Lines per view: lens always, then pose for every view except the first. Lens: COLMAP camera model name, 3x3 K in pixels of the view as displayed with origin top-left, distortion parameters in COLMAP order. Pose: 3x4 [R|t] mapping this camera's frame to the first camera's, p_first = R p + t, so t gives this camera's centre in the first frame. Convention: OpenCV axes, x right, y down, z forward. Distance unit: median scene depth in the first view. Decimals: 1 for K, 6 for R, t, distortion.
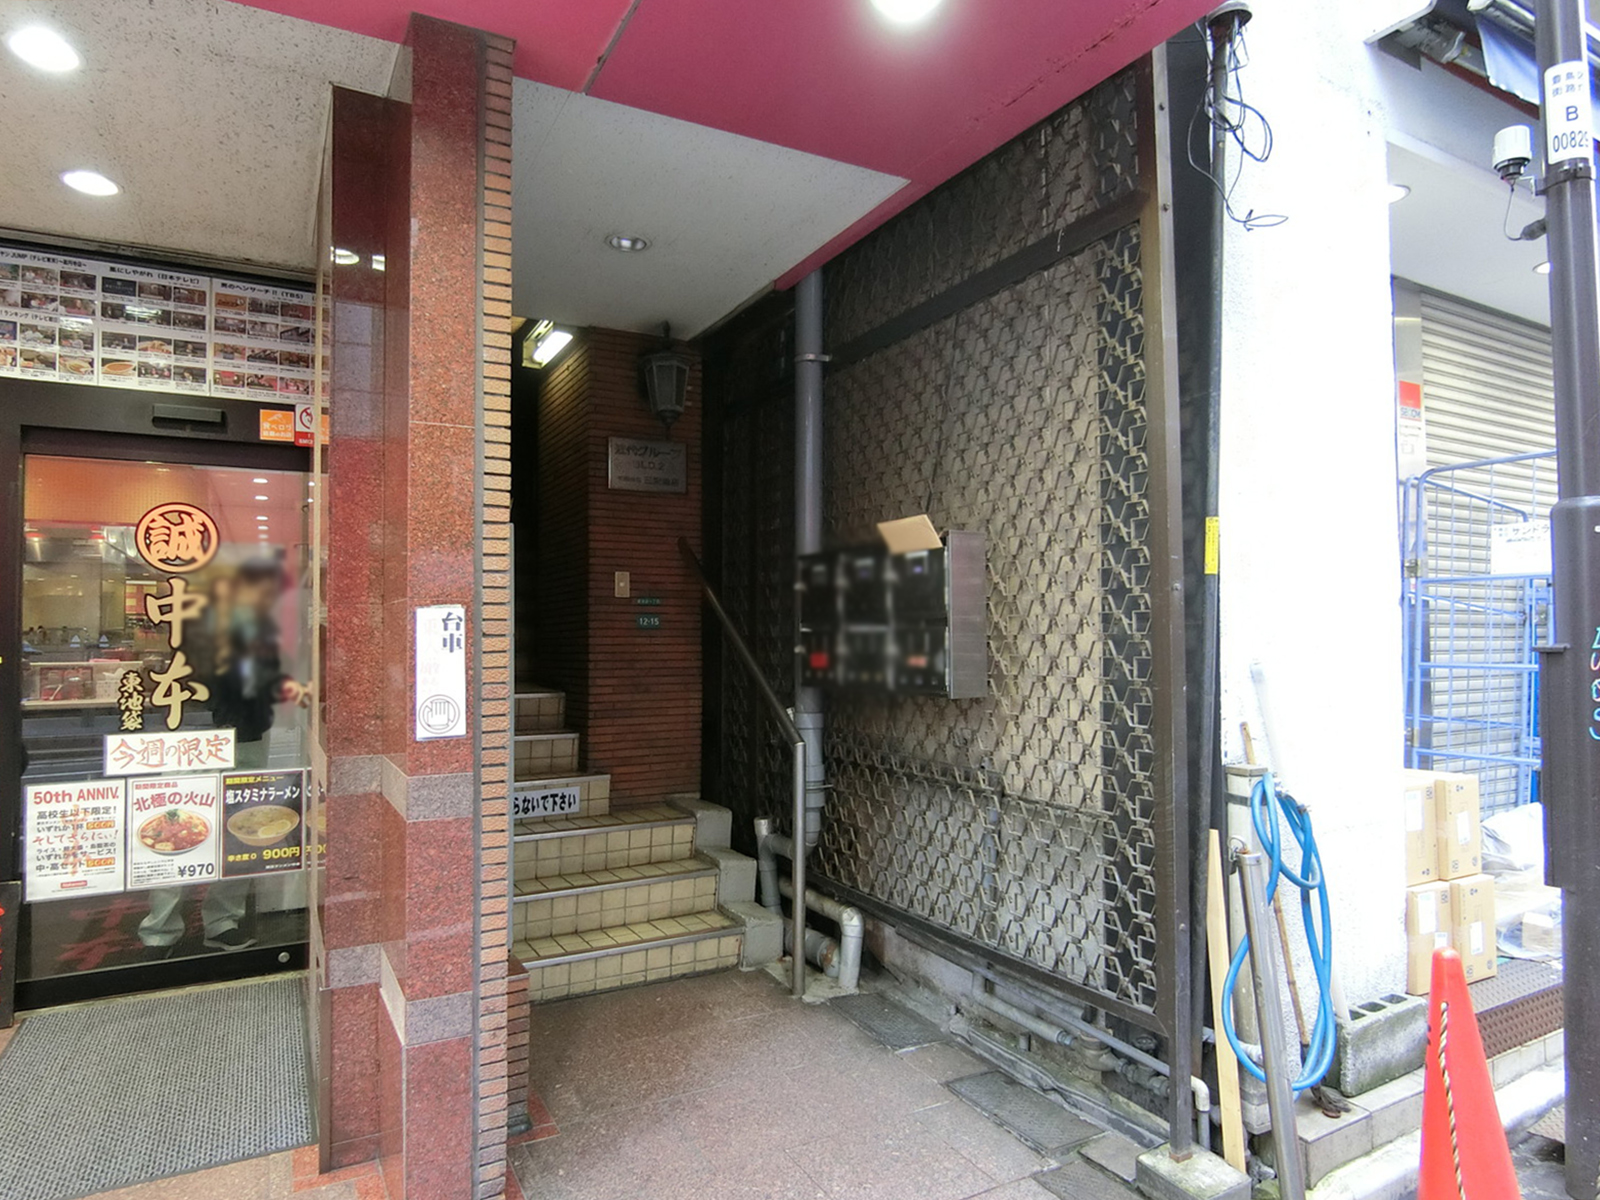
lens RADIAL K [[966.3, 0, 797.1], [0, 966.3, 604.0], [0, 0, 1]] dist [-0.002071, -0.000999]
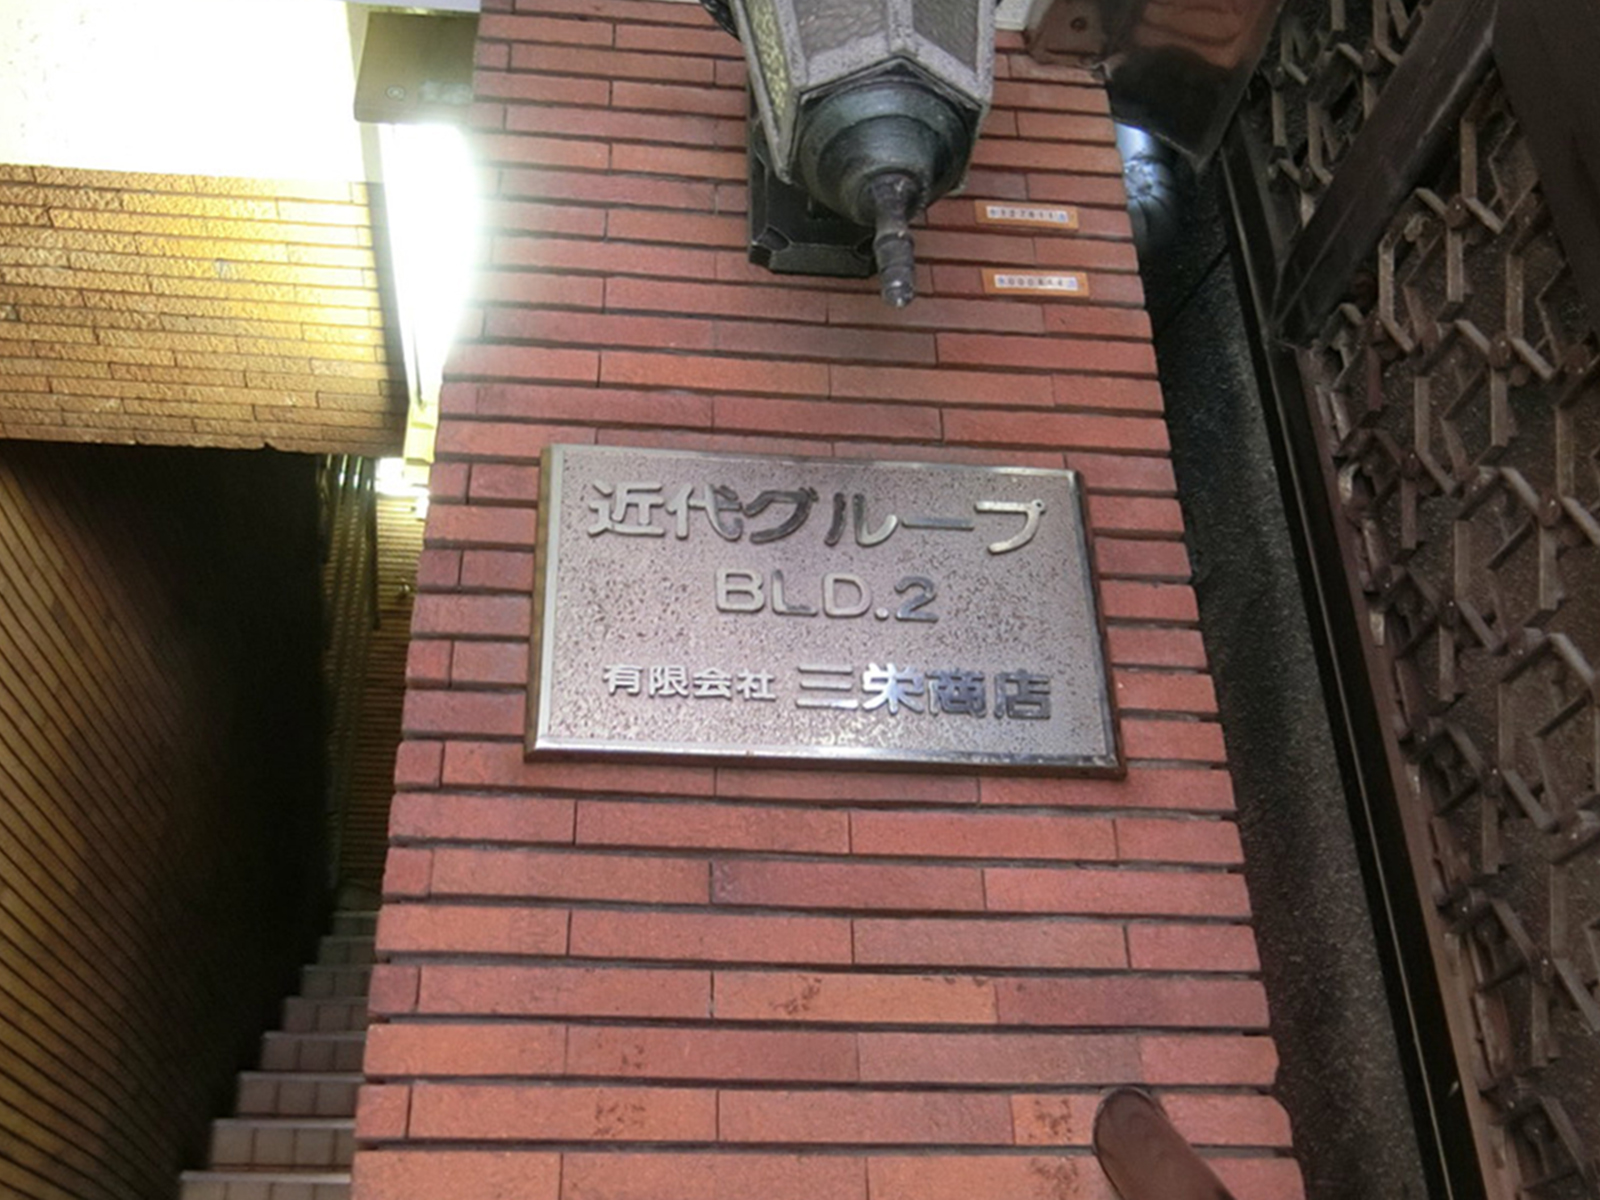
lens RADIAL K [[1591.6, 0, 797.7], [0, 1591.6, 663.9], [0, 0, 1]] dist [-0.007709, 0.004213]
pose [[0.927604, -0.189660, -0.321838, -0.104552], [0.024892, 0.890998, -0.453323, -0.033691], [0.372735, 0.412493, 0.831215, 1.015857]]
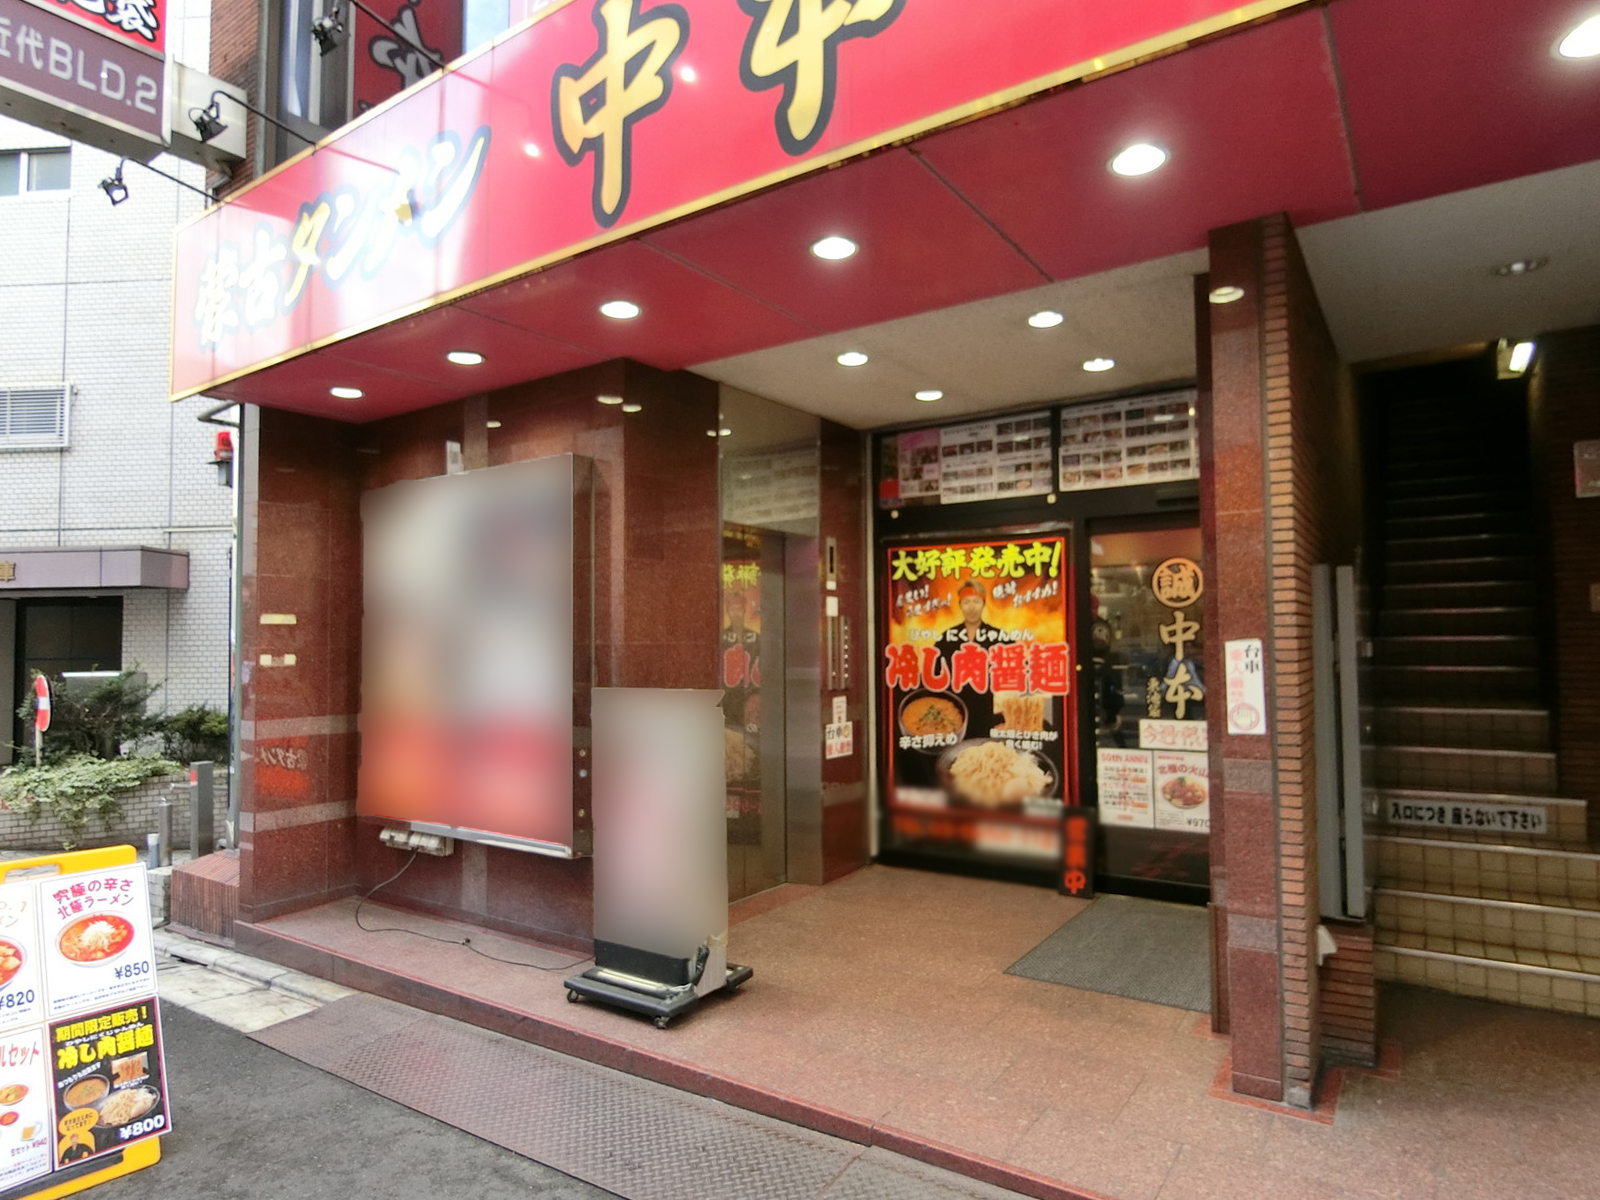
lens RADIAL K [[966.3, 0, 797.1], [0, 966.3, 604.0], [0, 0, 1]] dist [-0.002071, -0.000999]
pose [[0.458316, -0.035617, -0.888075, 0.356259], [0.034664, 0.999153, -0.022183, -0.025747], [0.888113, -0.020617, 0.459162, -0.136797]]
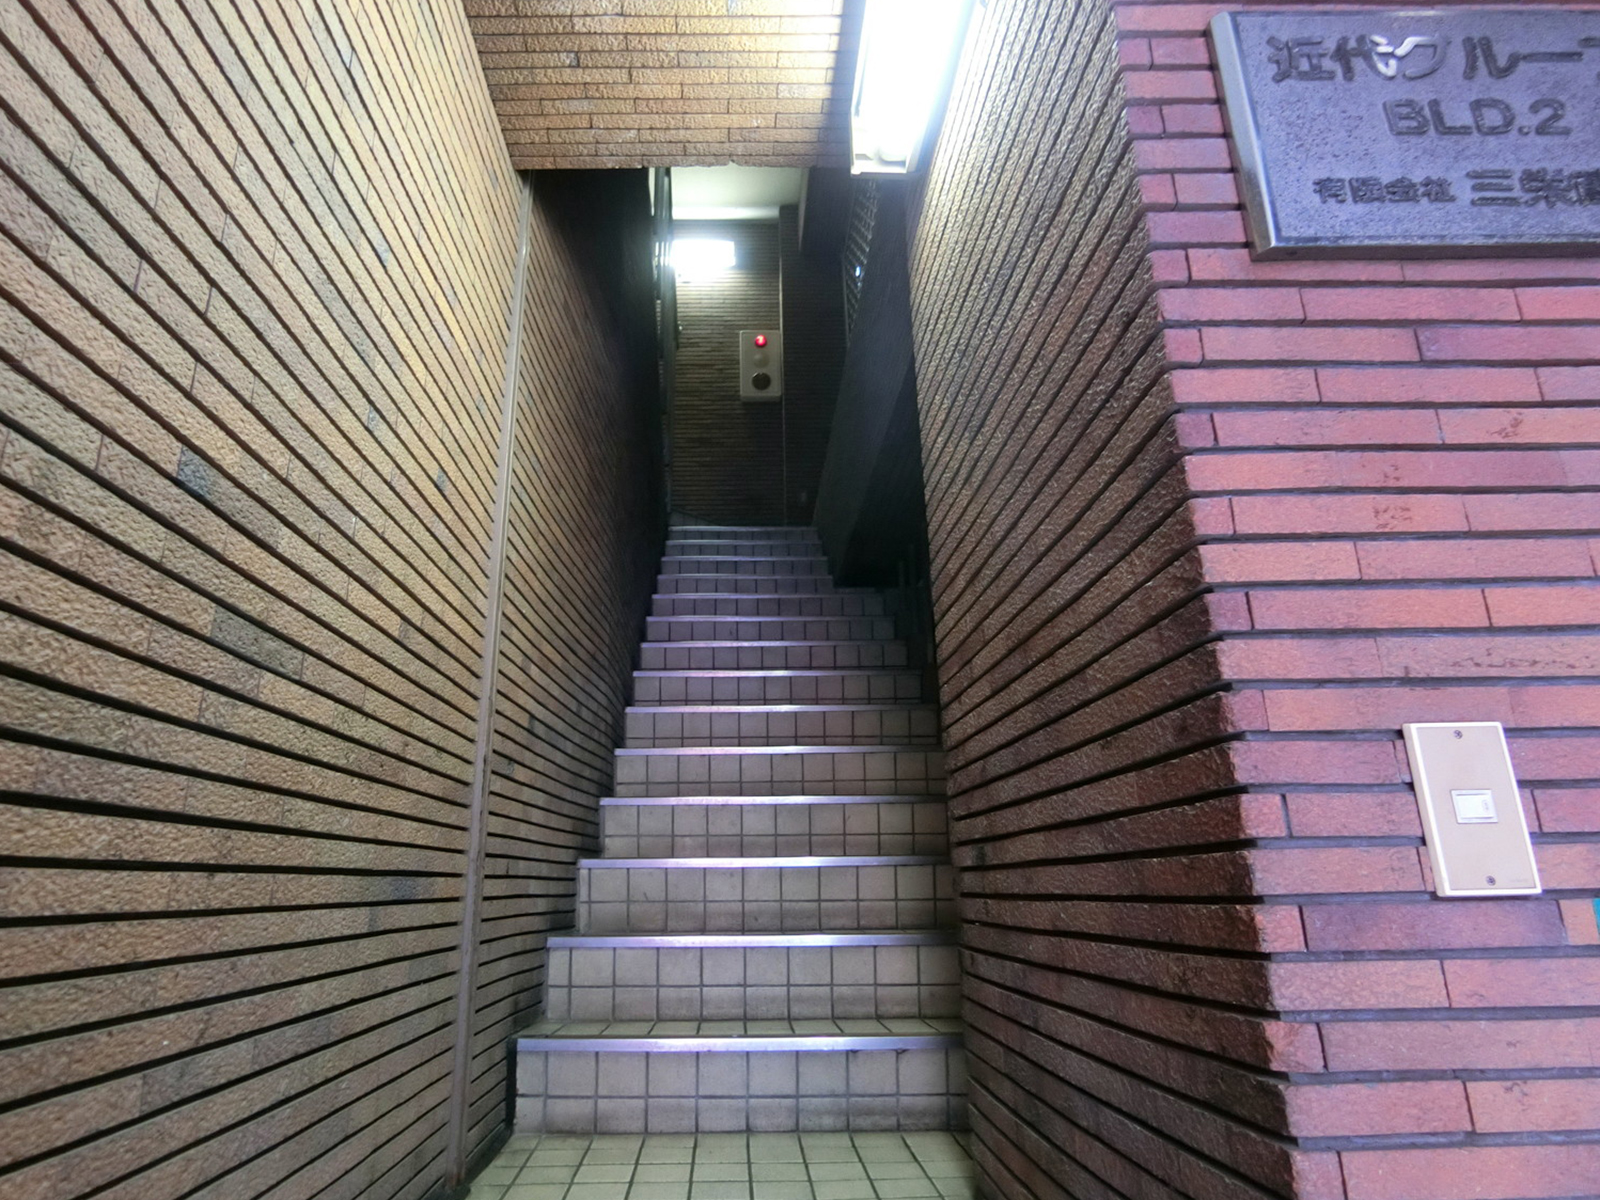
lens RADIAL K [[966.3, 0, 797.1], [0, 966.3, 604.0], [0, 0, 1]] dist [-0.002071, -0.000999]
pose [[0.889083, -0.141511, -0.435323, -0.252430], [0.032532, 0.968143, -0.248274, -0.021253], [0.456588, 0.206574, 0.865364, 1.019465]]
